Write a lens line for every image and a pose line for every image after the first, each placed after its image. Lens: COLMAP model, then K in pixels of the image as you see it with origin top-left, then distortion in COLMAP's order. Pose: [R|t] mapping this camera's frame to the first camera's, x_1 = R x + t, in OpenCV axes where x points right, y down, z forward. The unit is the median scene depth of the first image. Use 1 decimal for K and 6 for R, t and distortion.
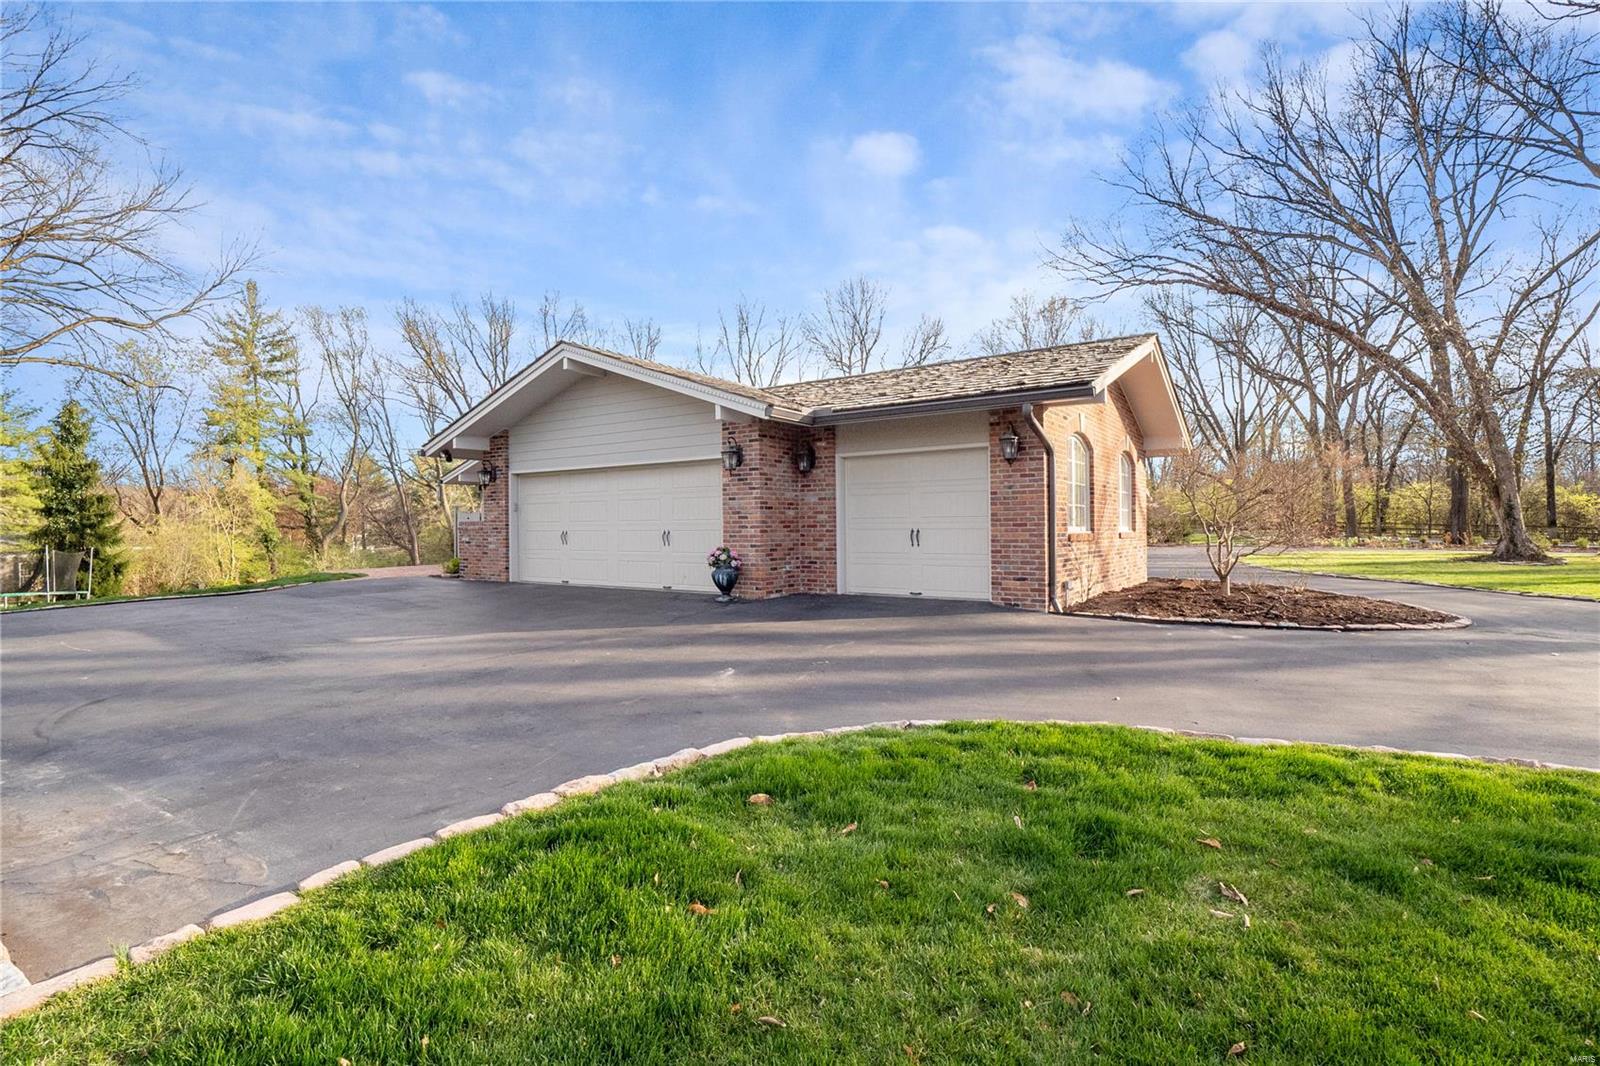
lens RADIAL K [[732.3, 0, 800.0], [0, 732.3, 533.0], [0, 0, 1]] dist [0.017869, -0.016373]
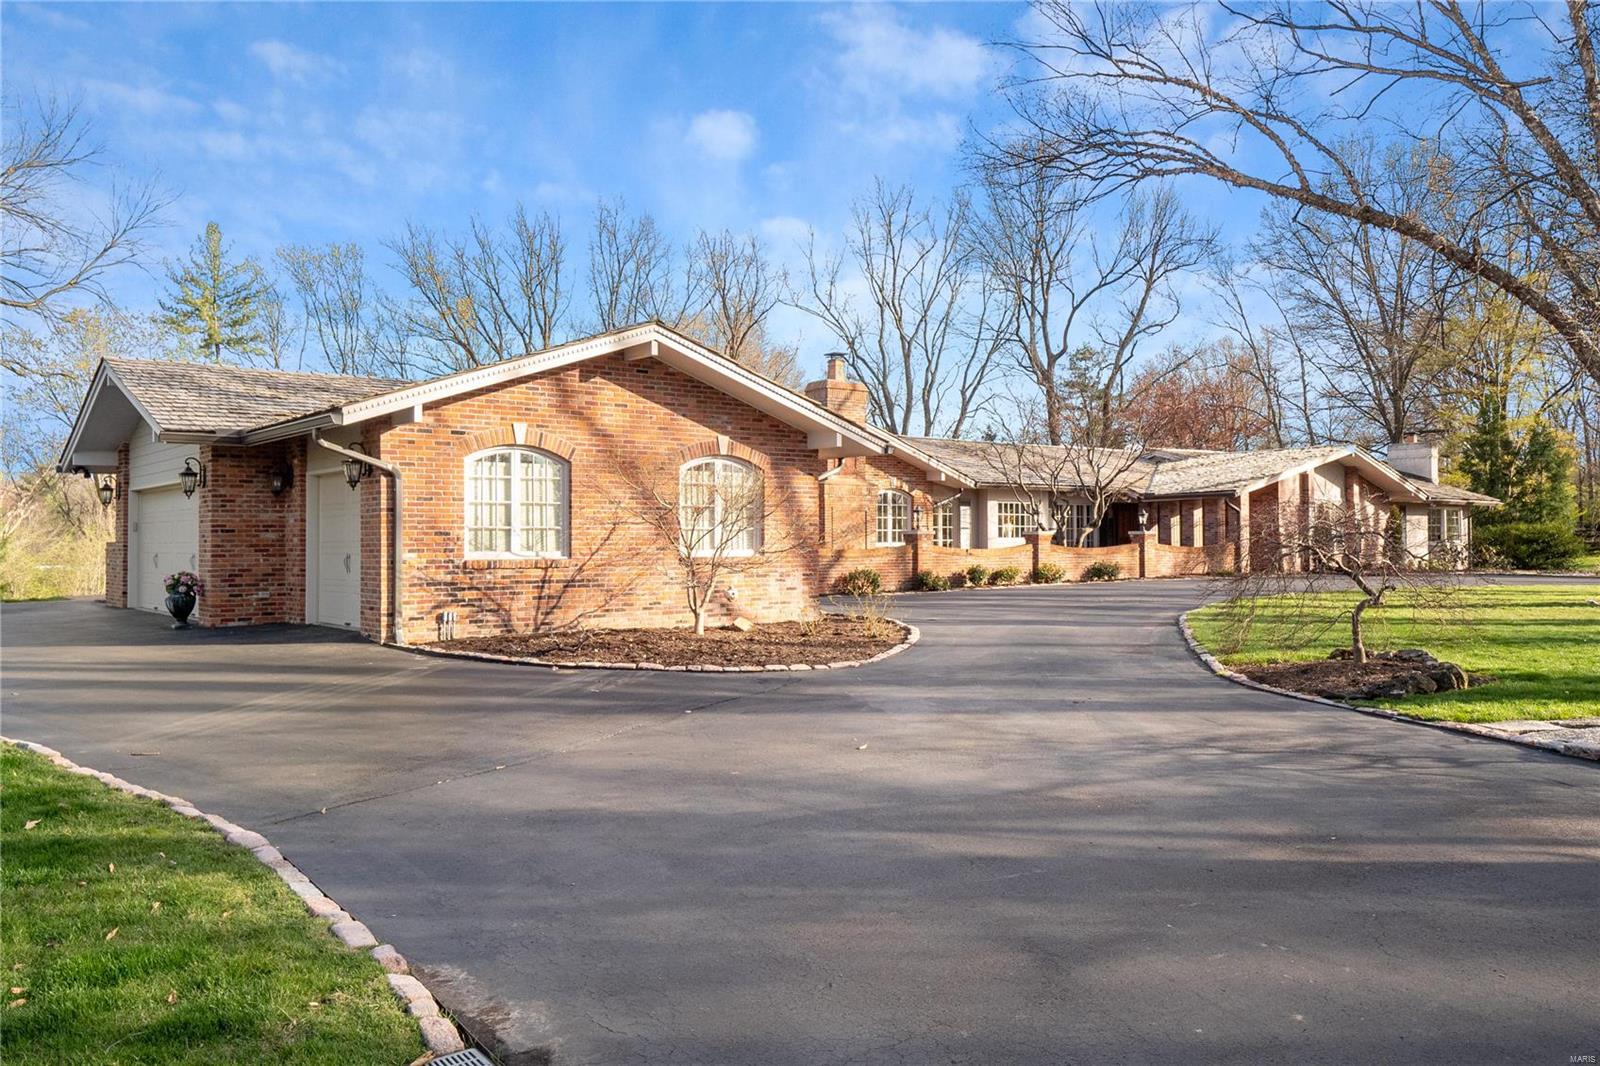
lens RADIAL K [[1270.8, 0, 800.0], [0, 1270.8, 533.0], [0, 0, 1]] dist [0.010978, -0.001290]
pose [[0.950950, 0.002437, -0.309334, 0.428034], [-0.007305, 0.999867, -0.014580, -0.004701], [0.309257, 0.016124, 0.950842, -0.124859]]
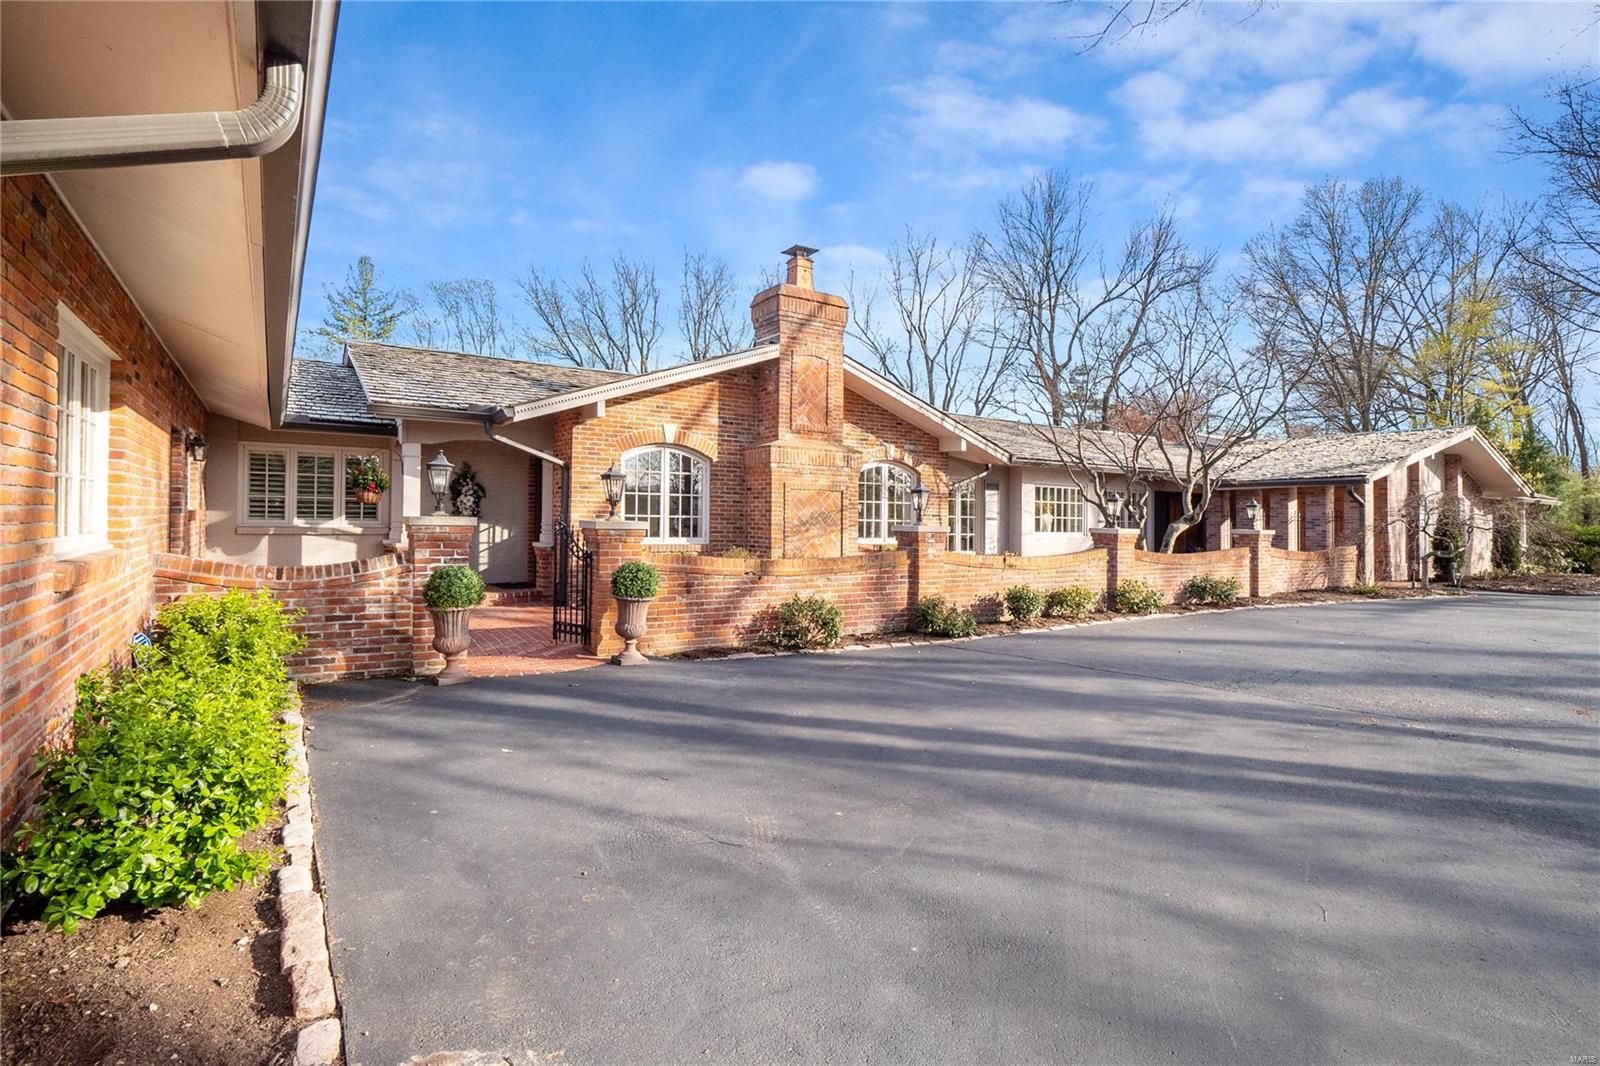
lens RADIAL K [[787.3, 0, 803.9], [0, 787.3, 493.0], [0, 0, 1]] dist [-0.000830, -0.000176]
pose [[0.923253, 0.012524, -0.383988, 0.297415], [-0.030200, 0.998742, -0.040037, -0.019888], [0.383003, 0.048561, 0.922470, 0.493052]]
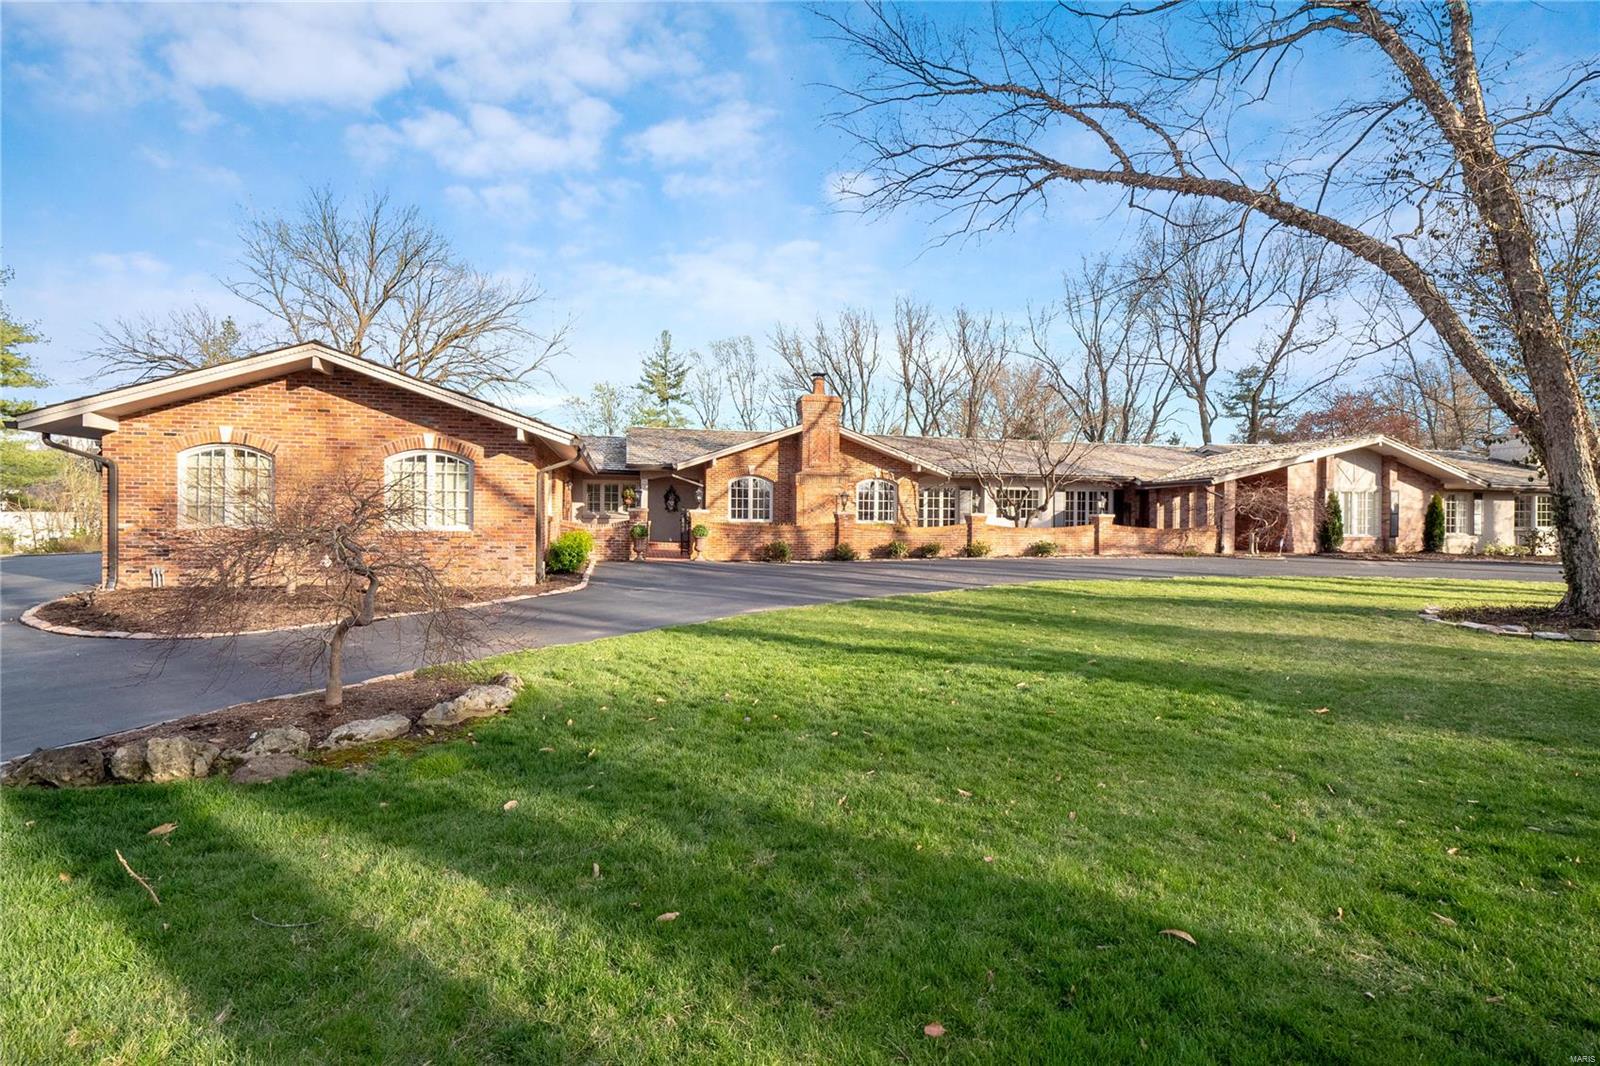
lens RADIAL K [[759.3, 0, 799.3], [0, 759.3, 524.6], [0, 0, 1]] dist [0.000838, -0.008539]
pose [[0.723999, 0.026843, -0.689279, 0.680158], [-0.024455, 0.999613, 0.013242, -0.017318], [0.689367, 0.007269, 0.724375, 0.277752]]
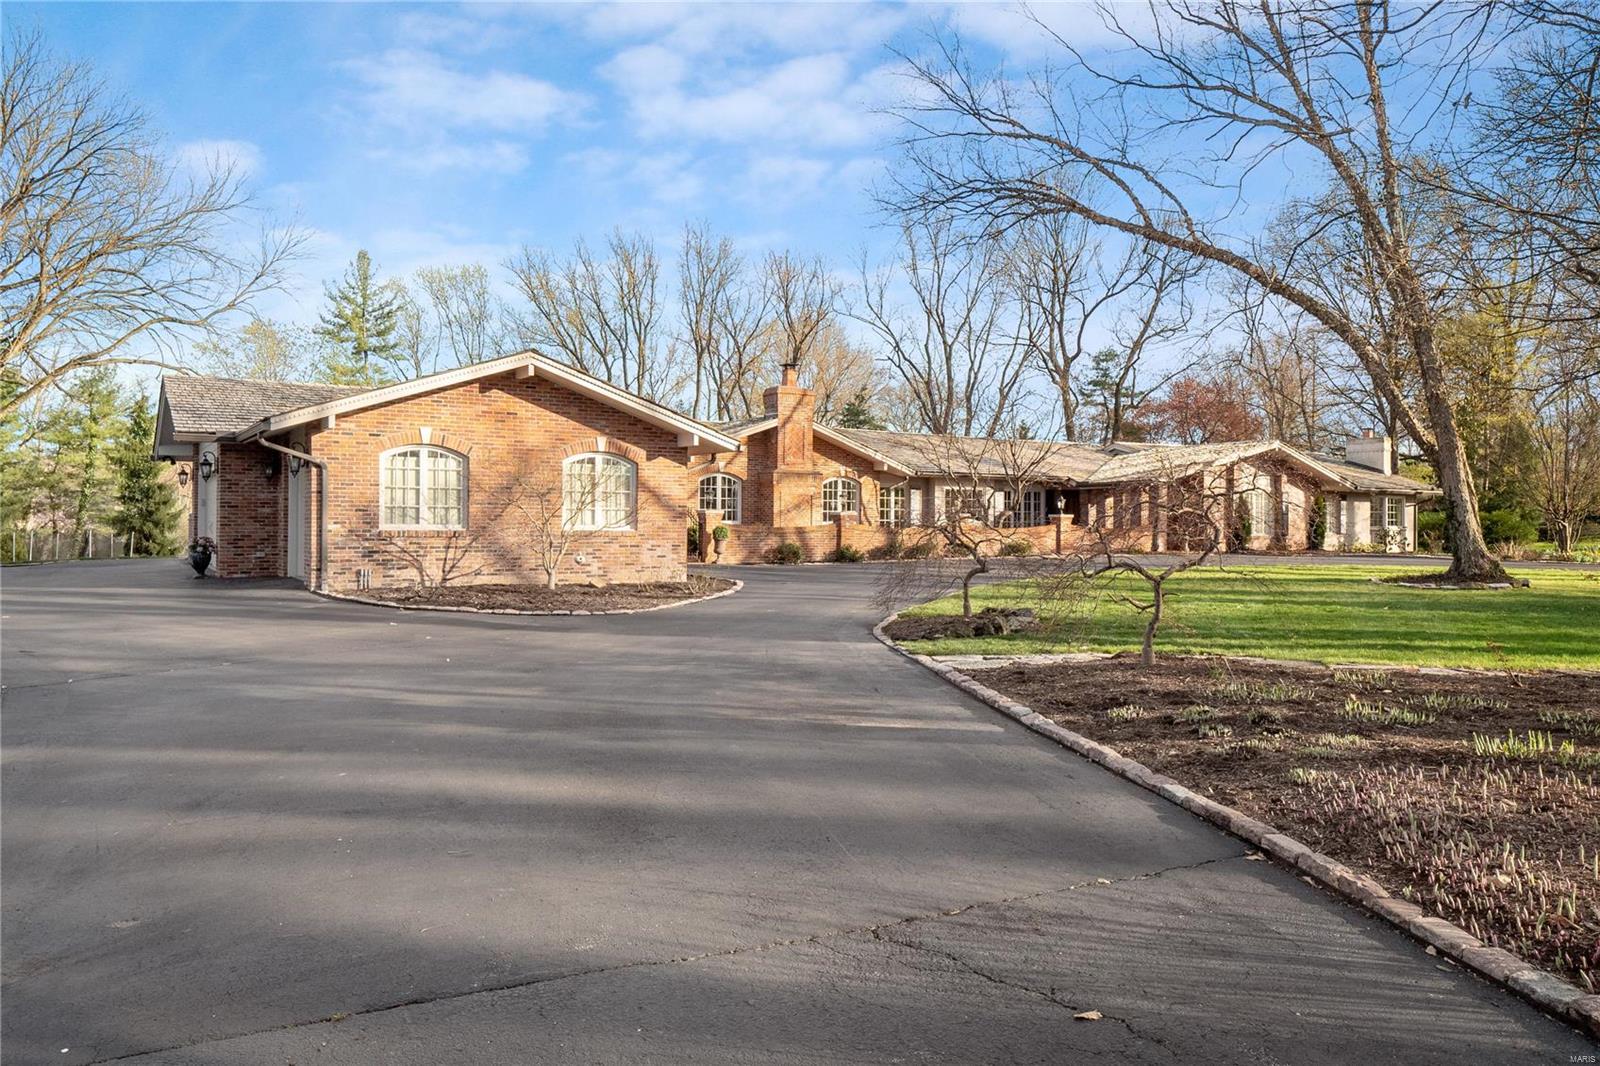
lens RADIAL K [[1140.3, 0, 800.0], [0, 1140.3, 533.0], [0, 0, 1]] dist [0.007458, 0.001105]
pose [[0.911133, 0.020525, -0.411601, 0.611052], [-0.020116, 0.999783, 0.005328, -0.006748], [0.411621, 0.003425, 0.911349, -0.148432]]
